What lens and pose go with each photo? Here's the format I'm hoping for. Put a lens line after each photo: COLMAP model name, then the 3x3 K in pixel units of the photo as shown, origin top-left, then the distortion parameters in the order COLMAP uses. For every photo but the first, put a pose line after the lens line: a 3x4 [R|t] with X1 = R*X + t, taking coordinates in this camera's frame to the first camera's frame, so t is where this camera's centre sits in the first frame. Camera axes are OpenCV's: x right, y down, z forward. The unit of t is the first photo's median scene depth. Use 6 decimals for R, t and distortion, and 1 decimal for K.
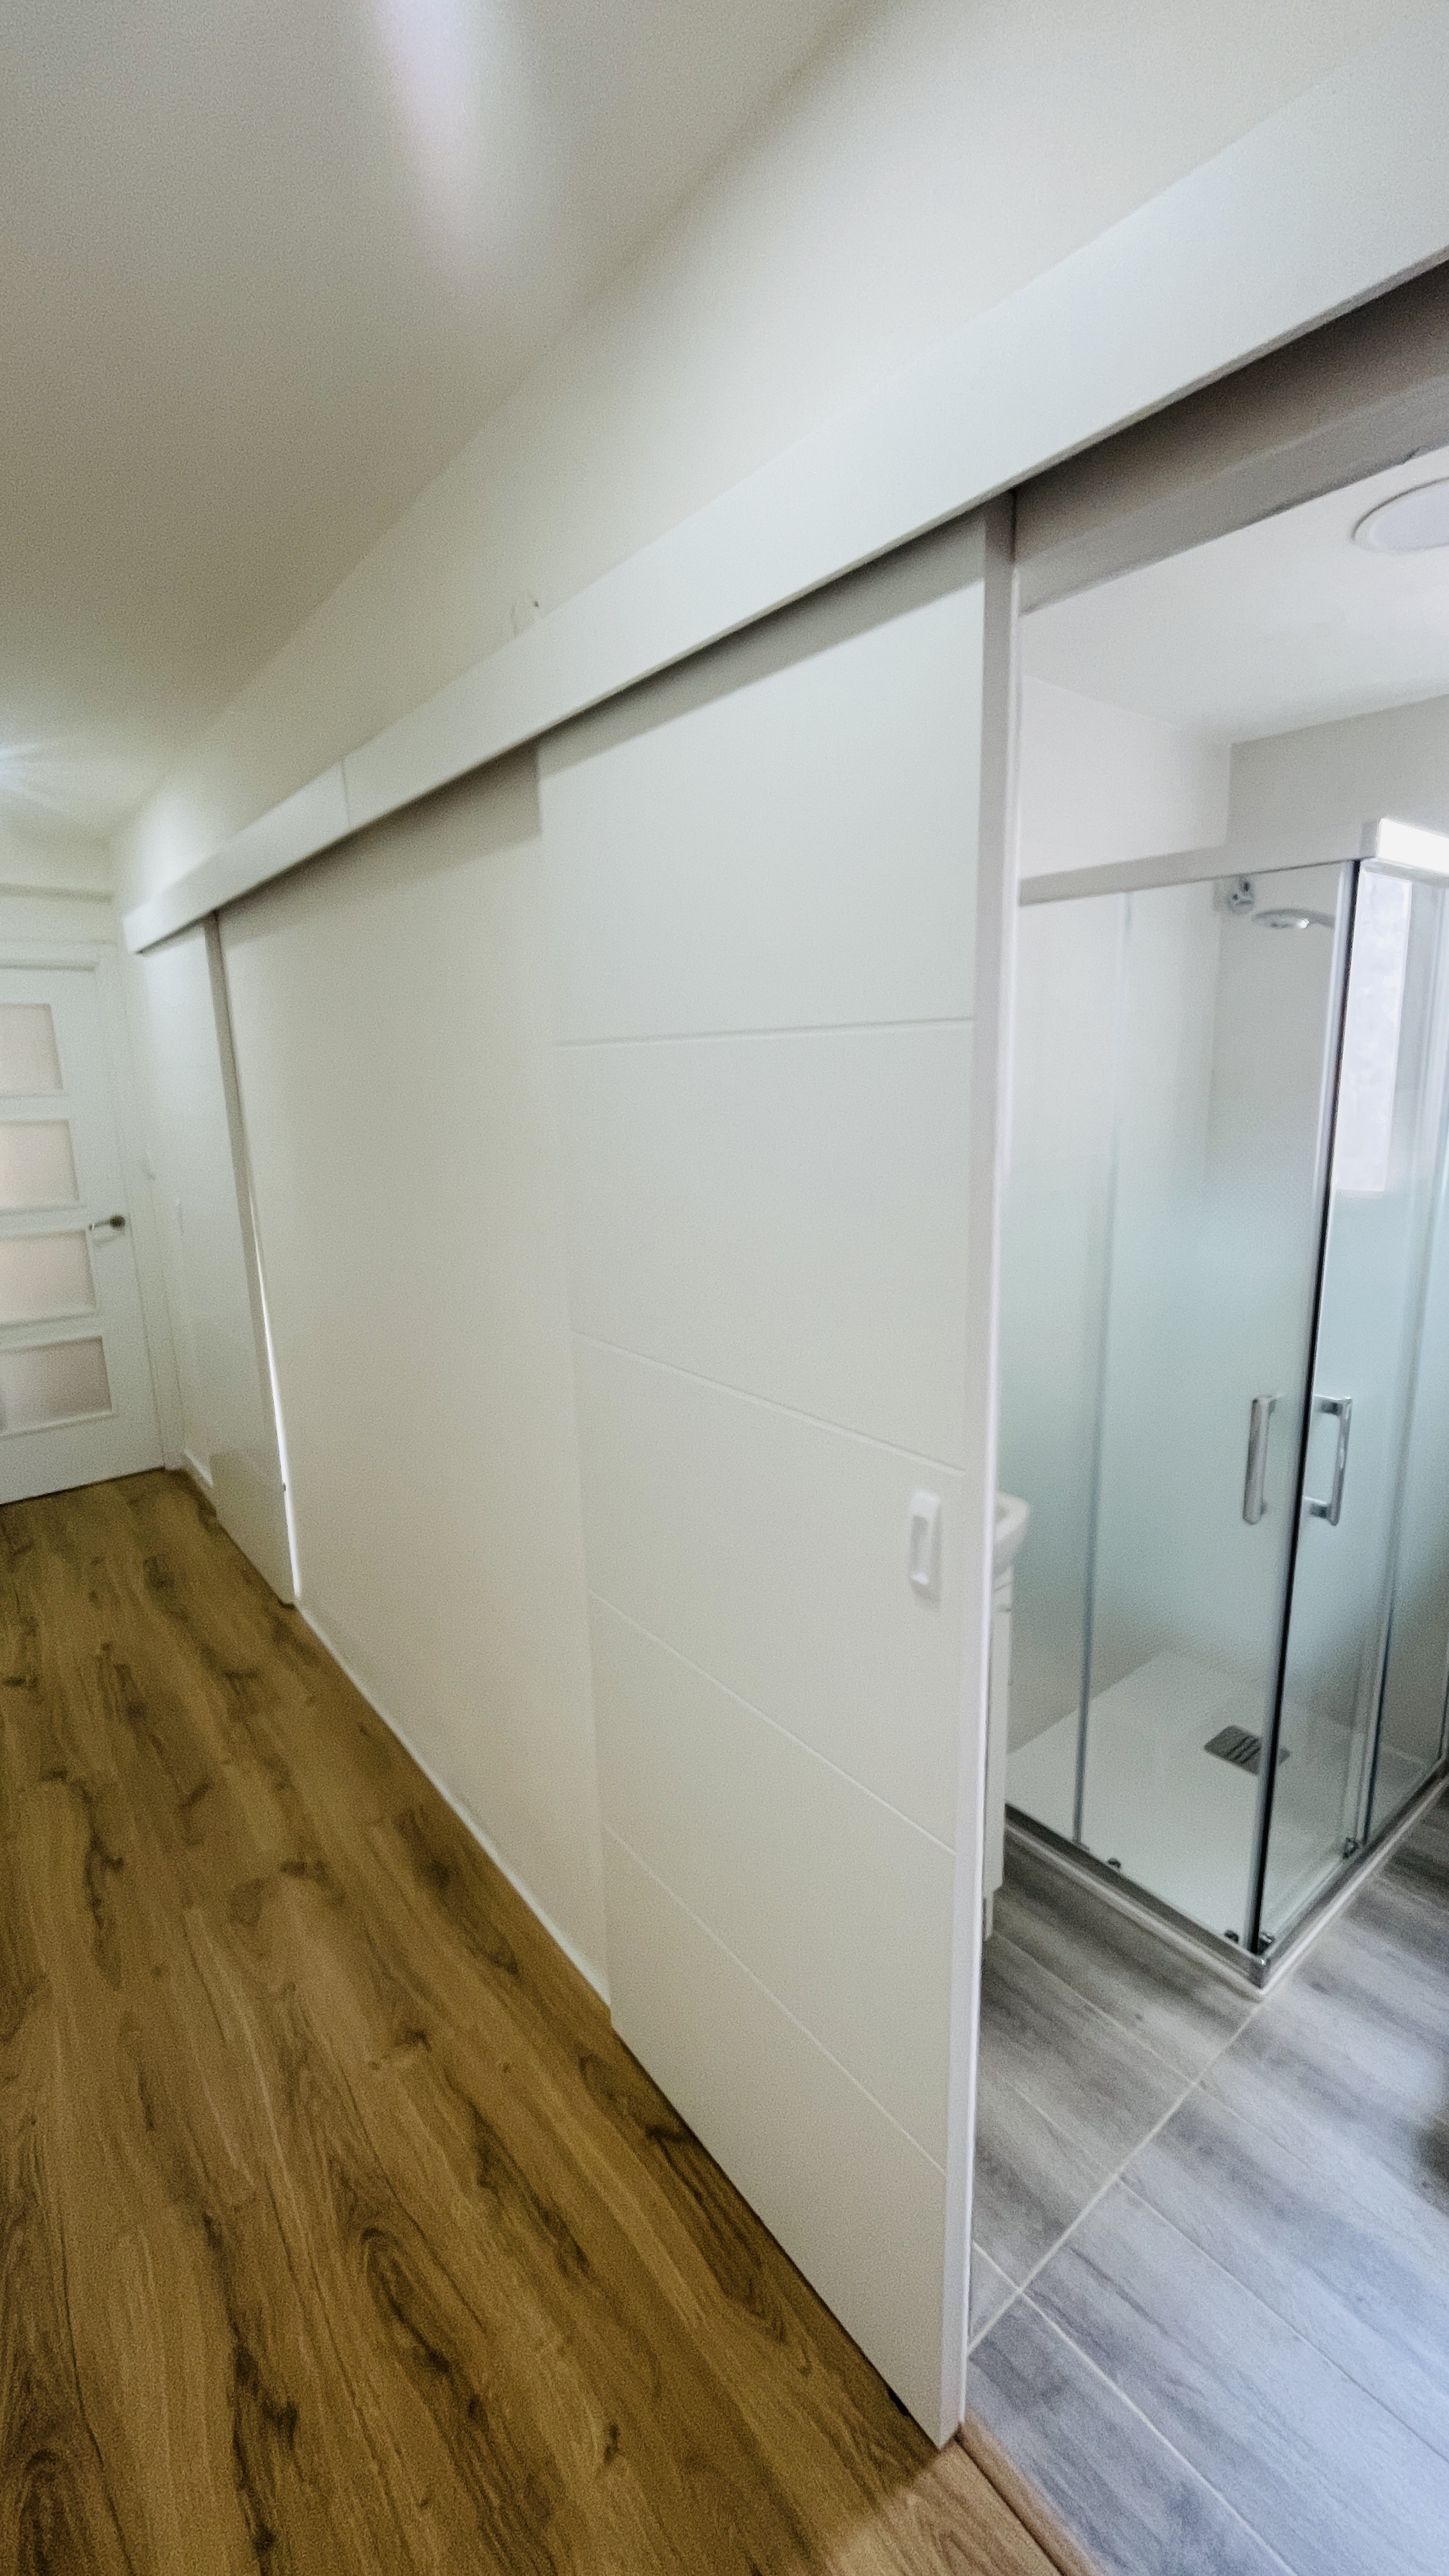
lens RADIAL K [[1068.7, 0, 726.5], [0, 1068.7, 1278.5], [0, 0, 1]] dist [-0.013057, 0.003935]
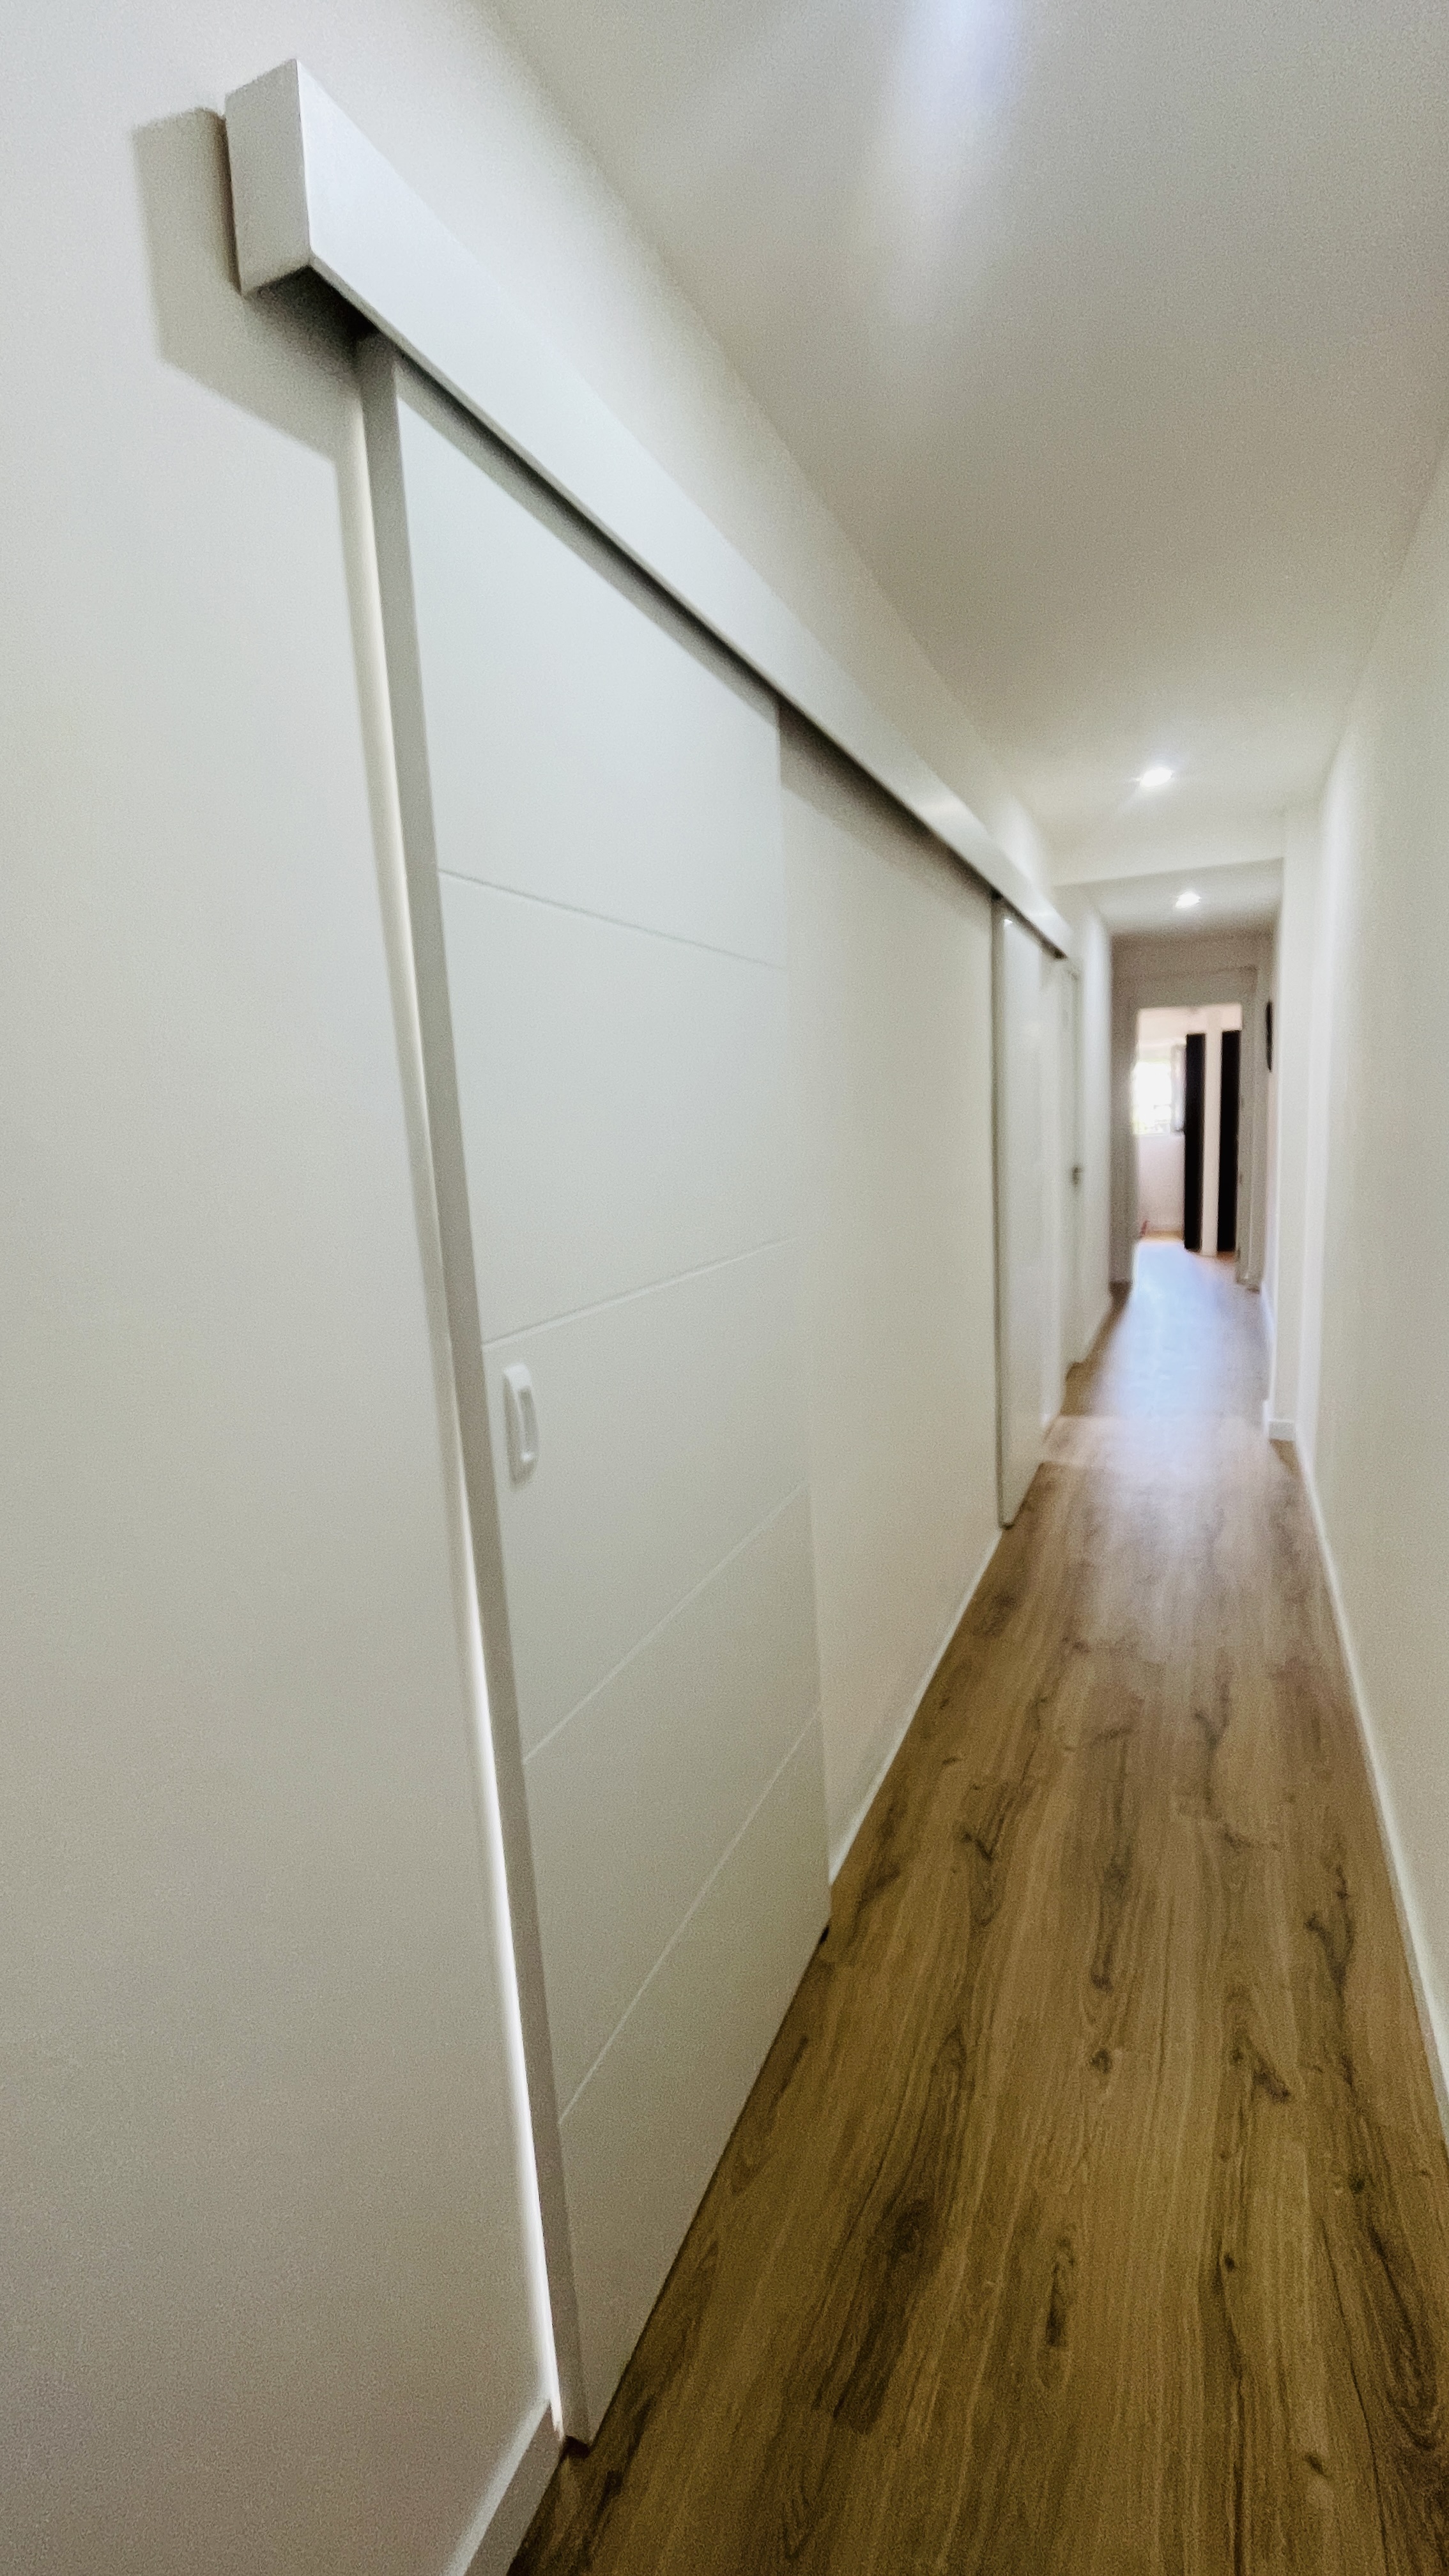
lens RADIAL K [[1076.1, 0, 724.2], [0, 1076.1, 1272.6], [0, 0, 1]] dist [-0.001184, 0.000193]
pose [[-0.466916, -0.081018, 0.880582, -1.093331], [0.235704, 0.948368, 0.212233, -0.205865], [-0.852310, 0.306651, -0.423712, 1.485275]]
